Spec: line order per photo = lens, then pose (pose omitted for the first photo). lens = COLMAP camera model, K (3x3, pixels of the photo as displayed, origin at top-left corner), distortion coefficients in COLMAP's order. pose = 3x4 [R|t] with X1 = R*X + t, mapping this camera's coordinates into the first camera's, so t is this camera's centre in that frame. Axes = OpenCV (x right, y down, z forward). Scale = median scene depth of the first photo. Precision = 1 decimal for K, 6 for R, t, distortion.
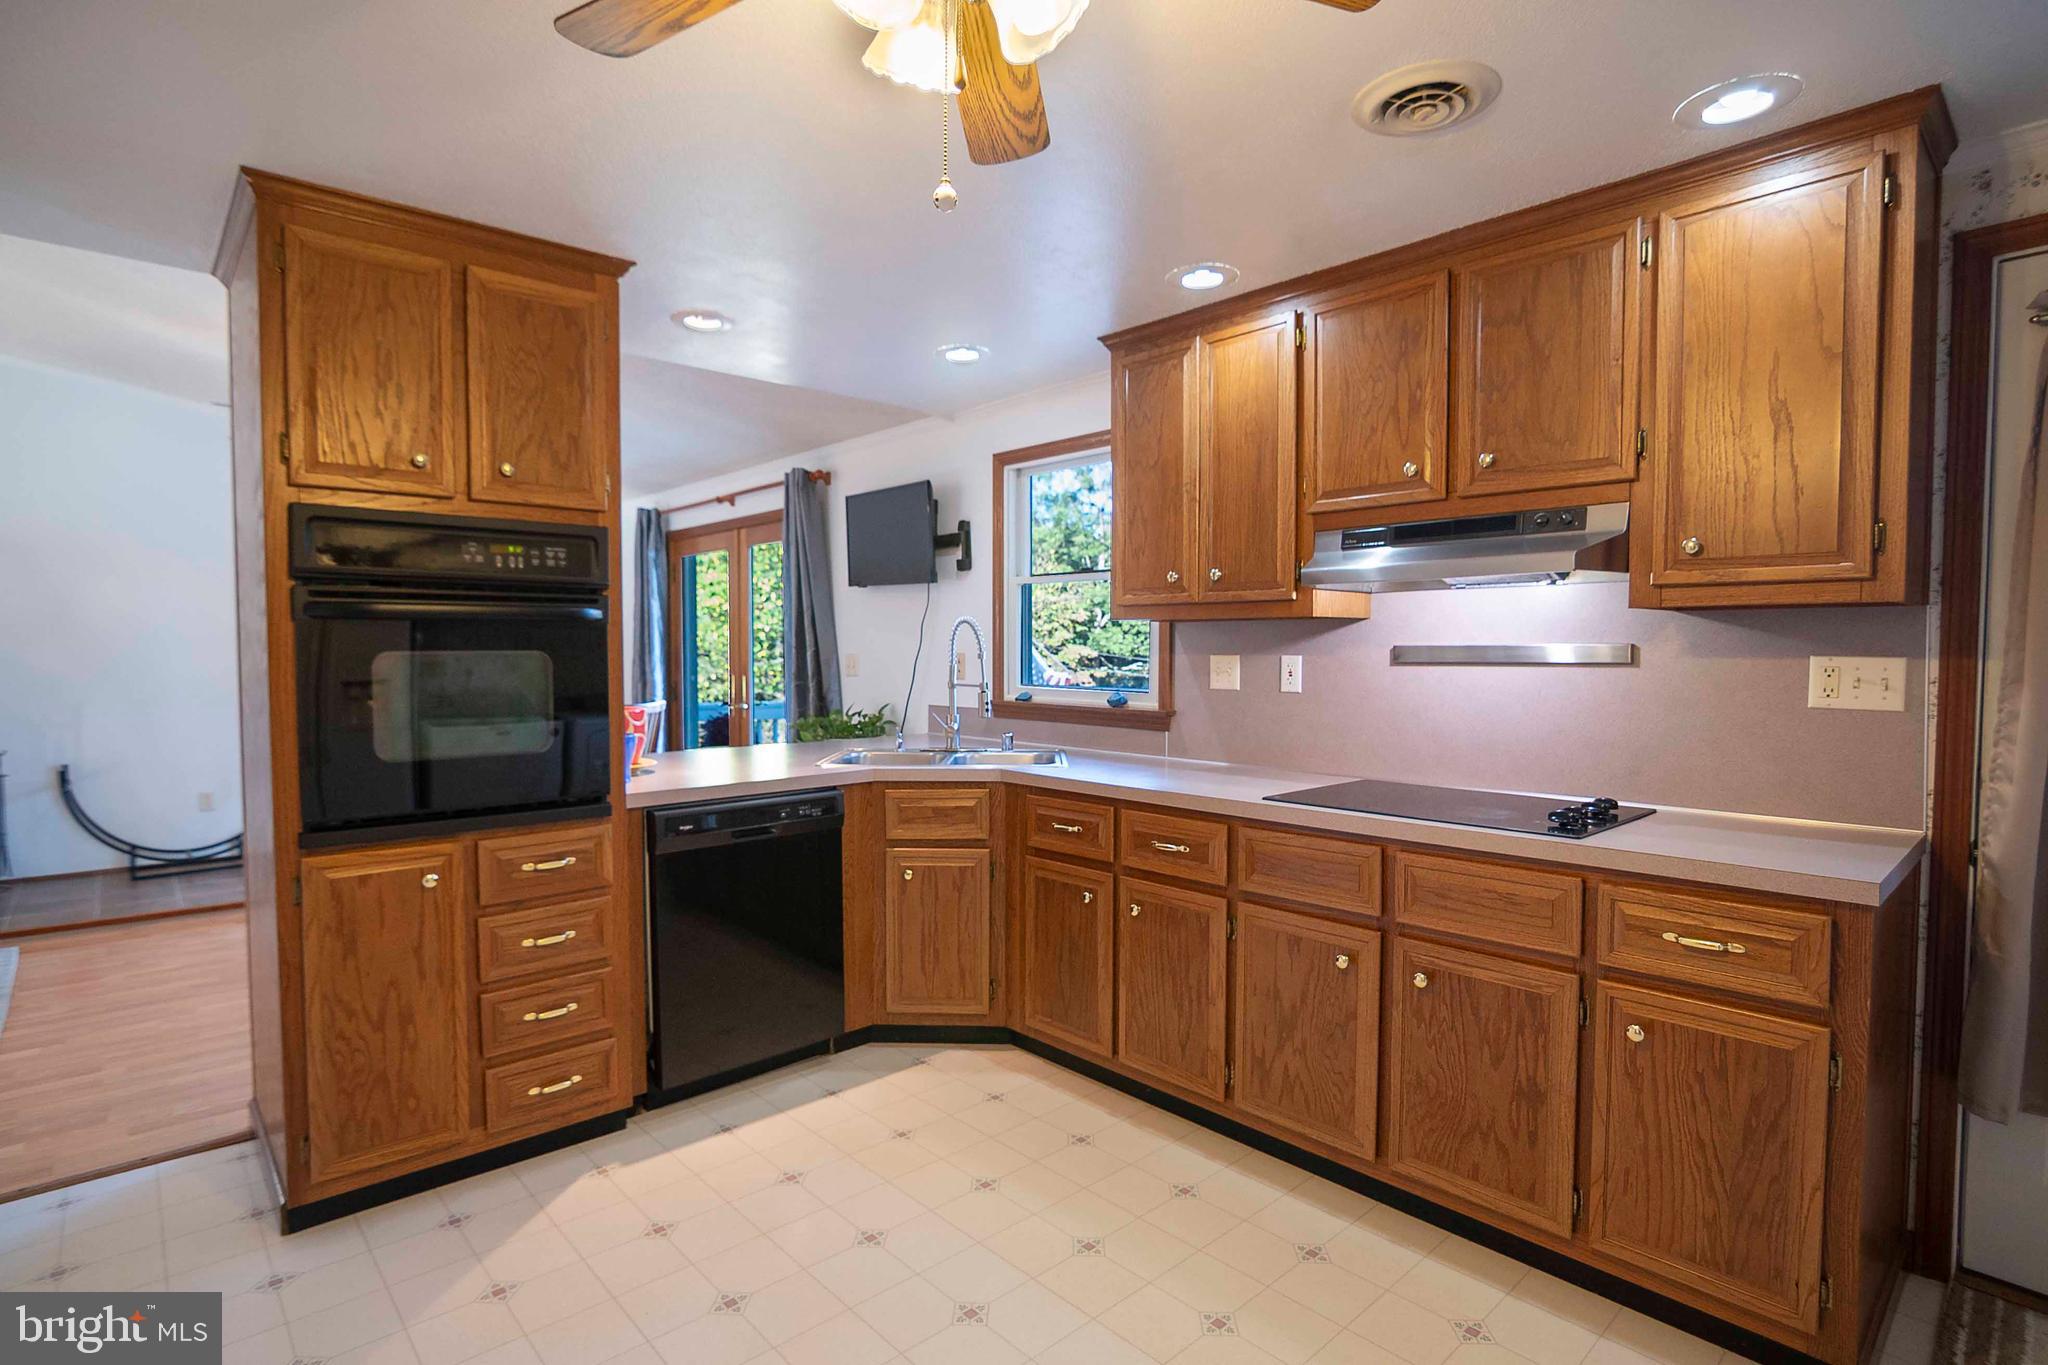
lens RADIAL K [[1009.0, 0, 1014.6], [0, 1009.0, 691.7], [0, 0, 1]] dist [-0.024840, 0.007704]
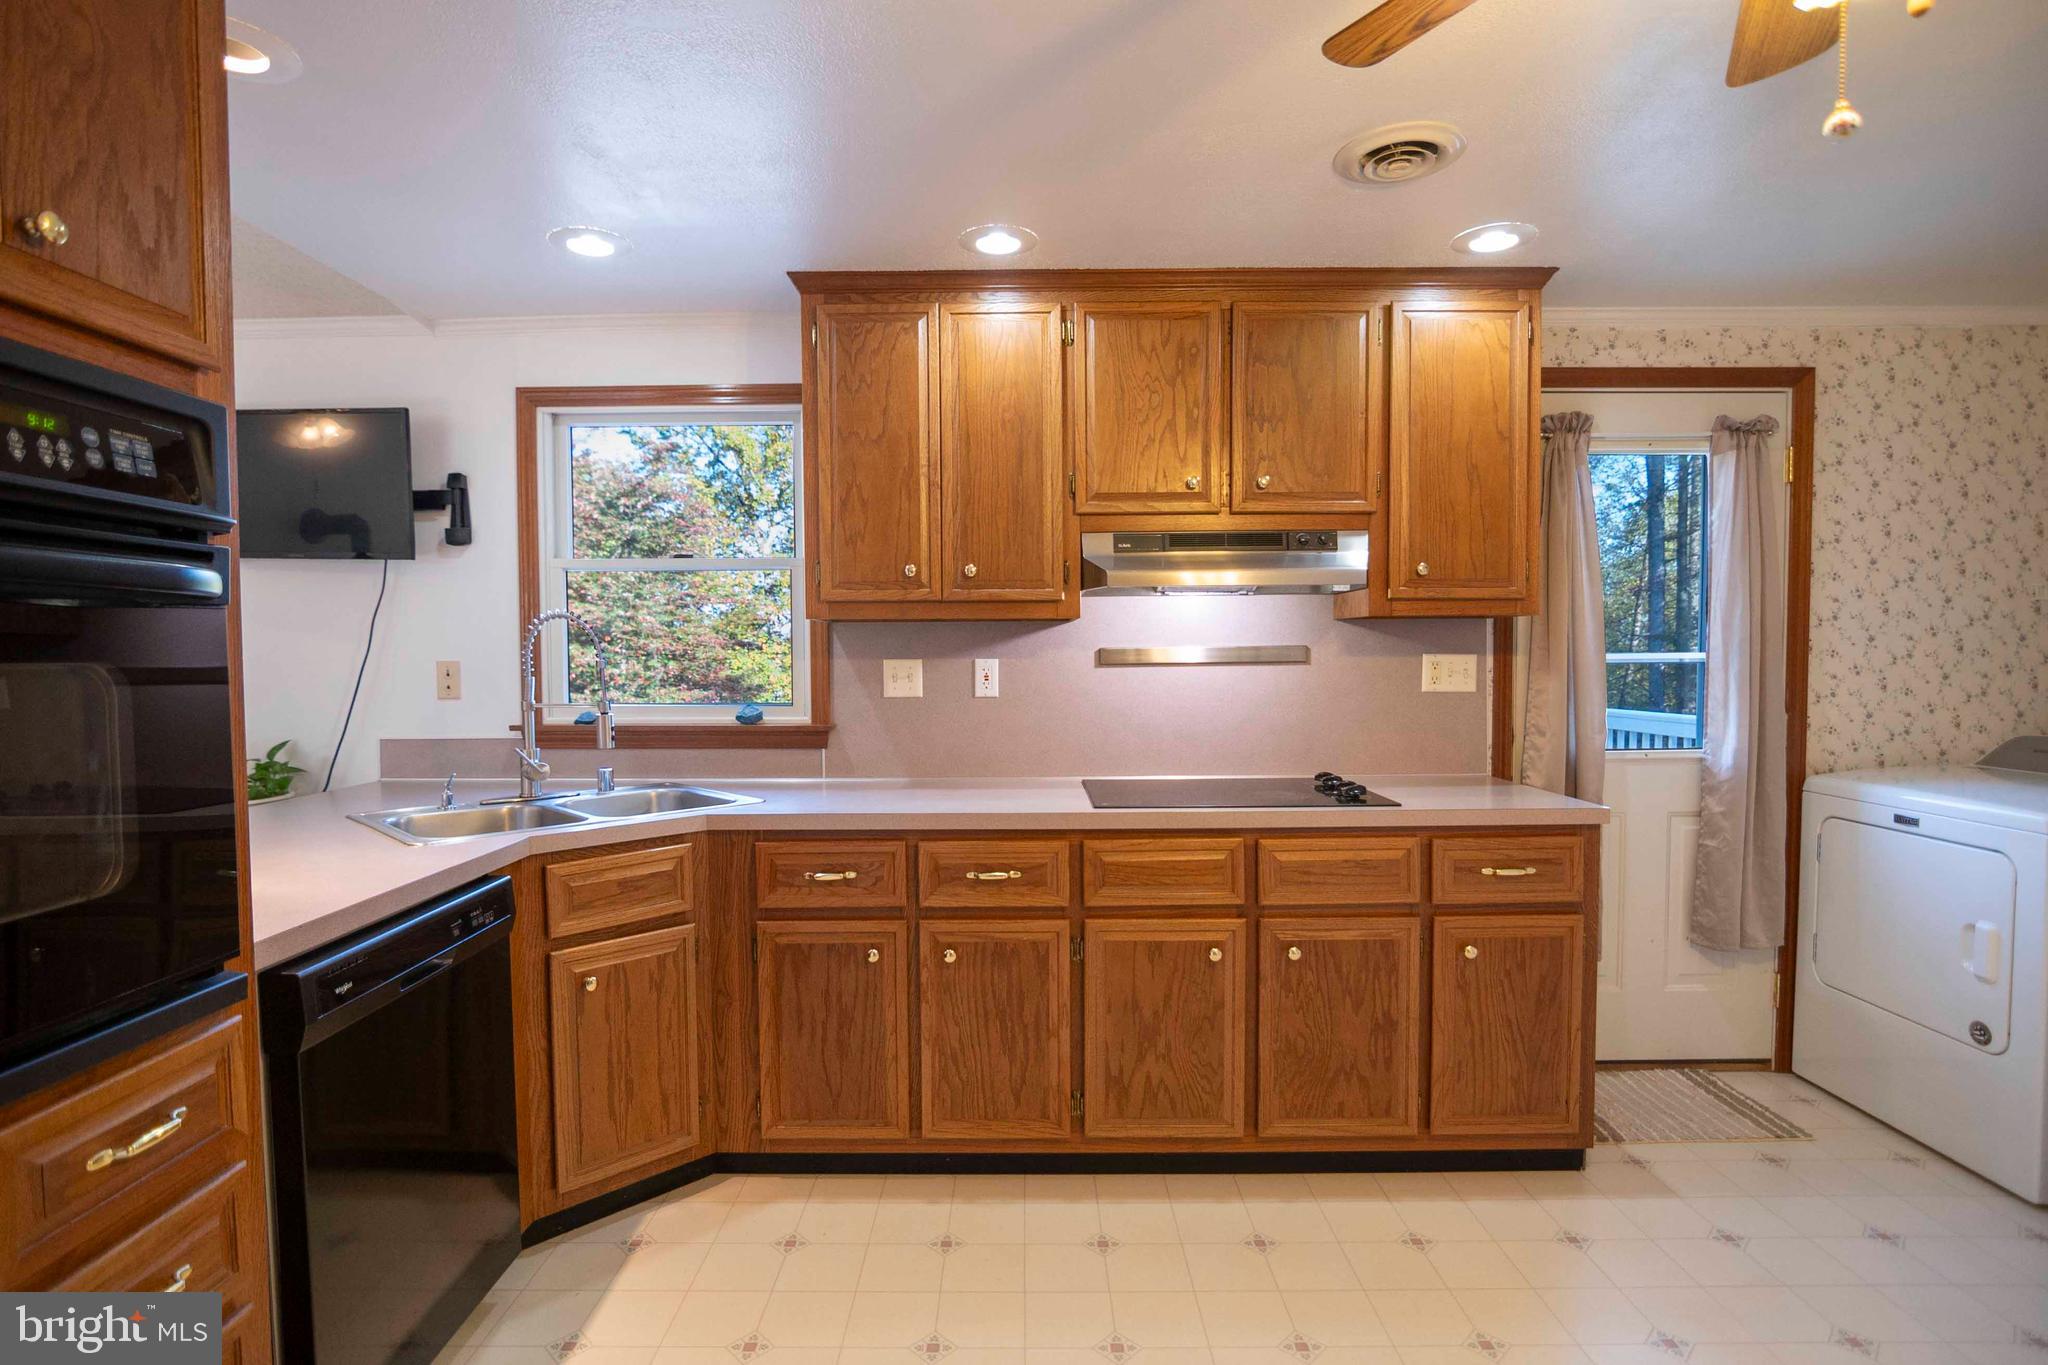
lens RADIAL K [[1009.0, 0, 1014.6], [0, 1009.0, 691.7], [0, 0, 1]] dist [-0.024840, 0.007704]
pose [[0.681569, -0.033535, 0.730985, -0.501442], [0.037763, 0.999230, 0.010631, -0.016911], [-0.730779, 0.020359, 0.682311, 0.397903]]
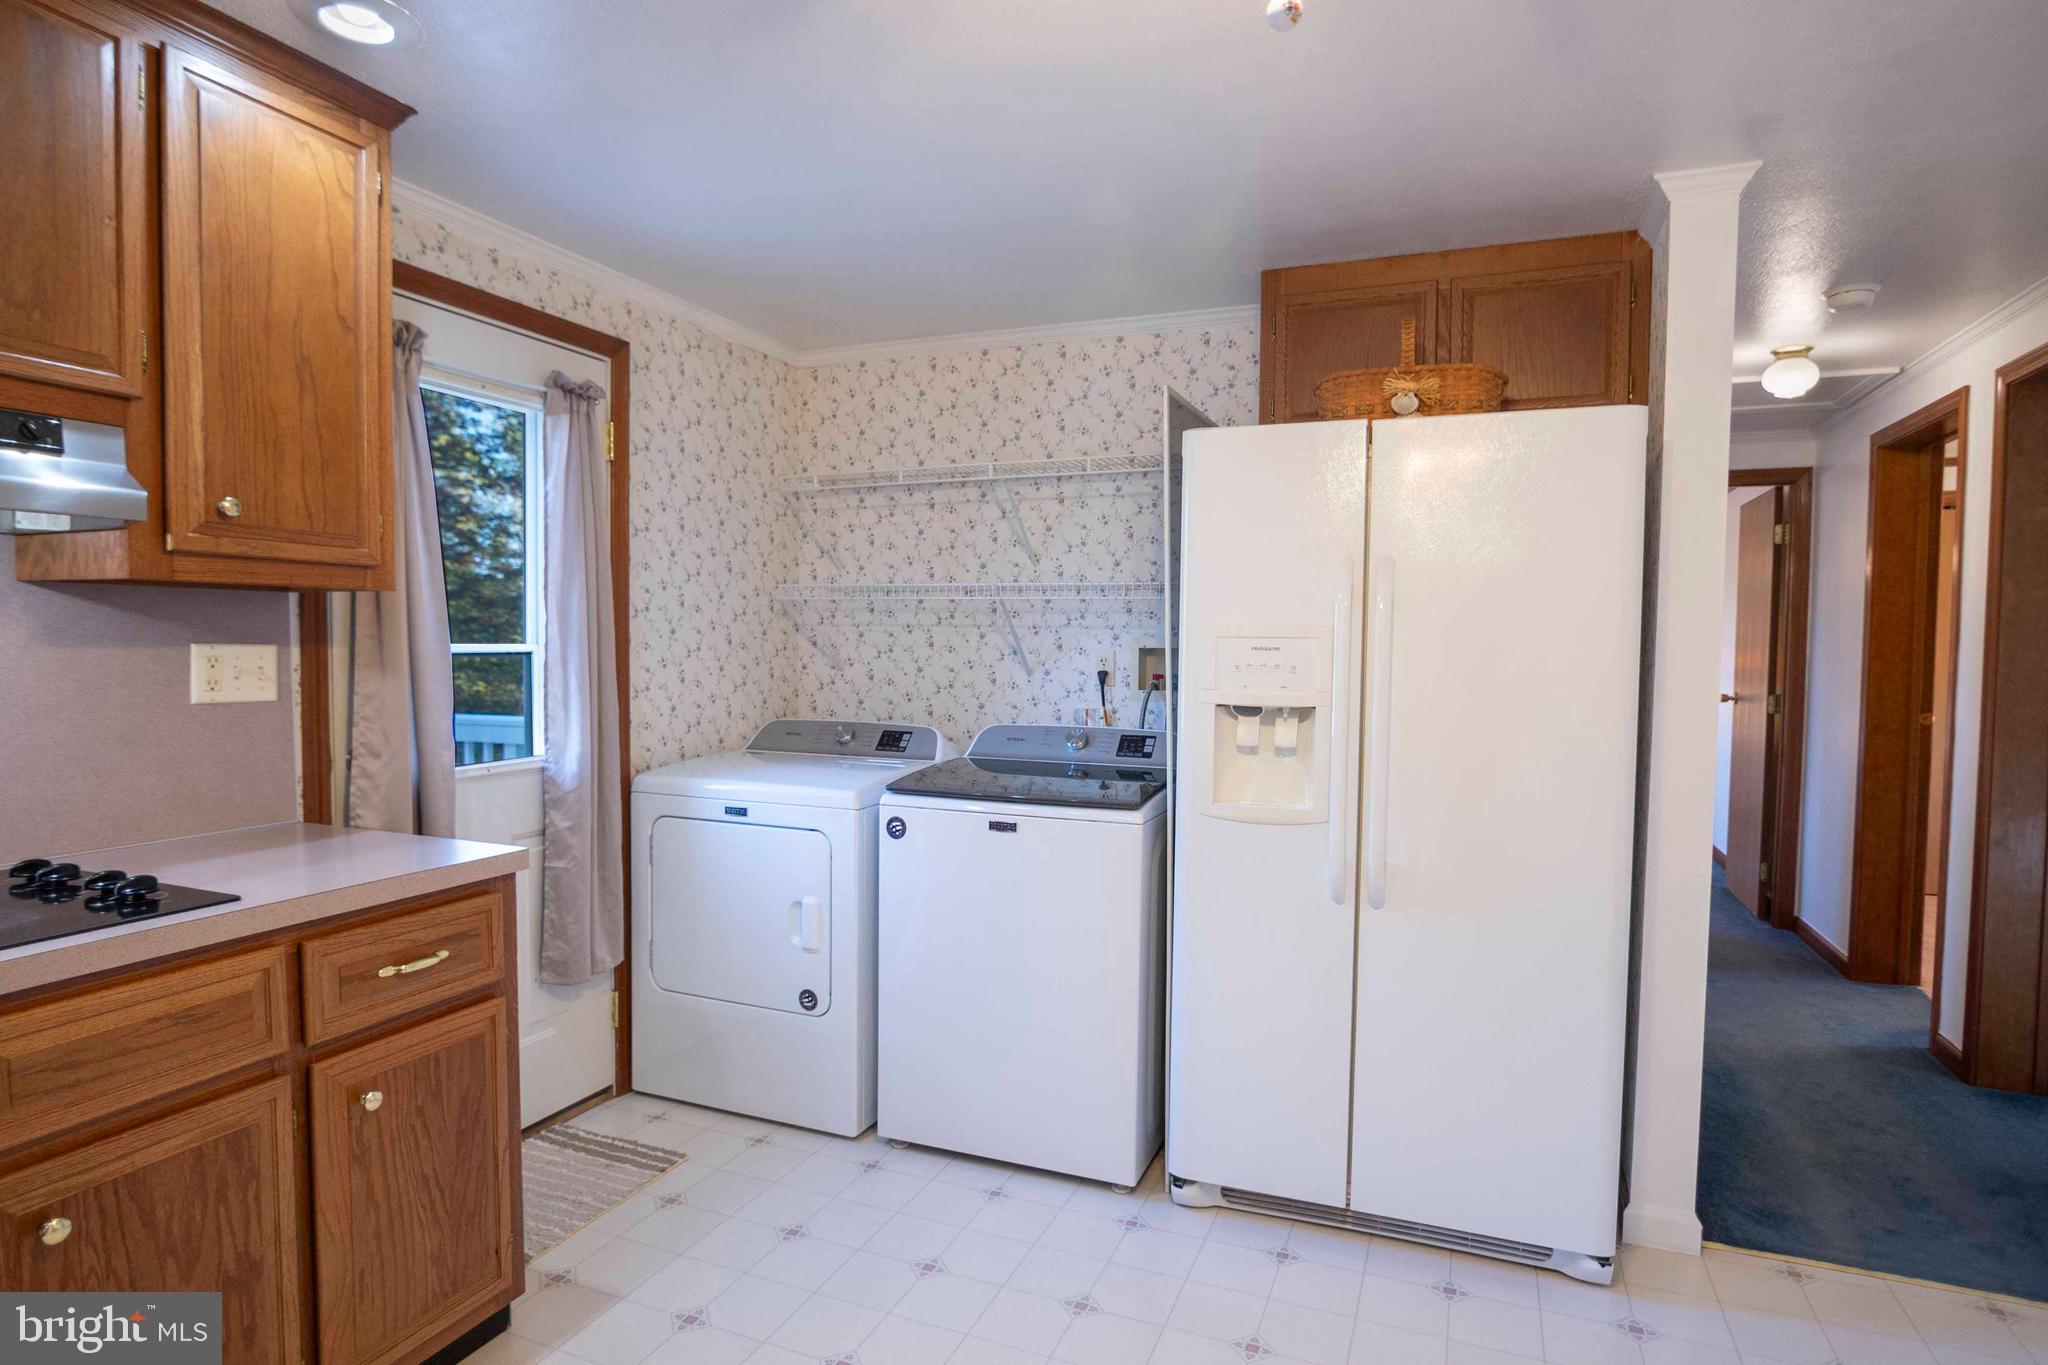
lens RADIAL K [[1104.7, 0, 1017.4], [0, 1104.7, 692.7], [0, 0, 1]] dist [-0.031865, 0.010097]
pose [[-0.423011, -0.046456, 0.904933, -0.297461], [0.029239, 0.997465, 0.064874, -0.028815], [-0.905653, 0.053902, -0.420580, 0.636814]]
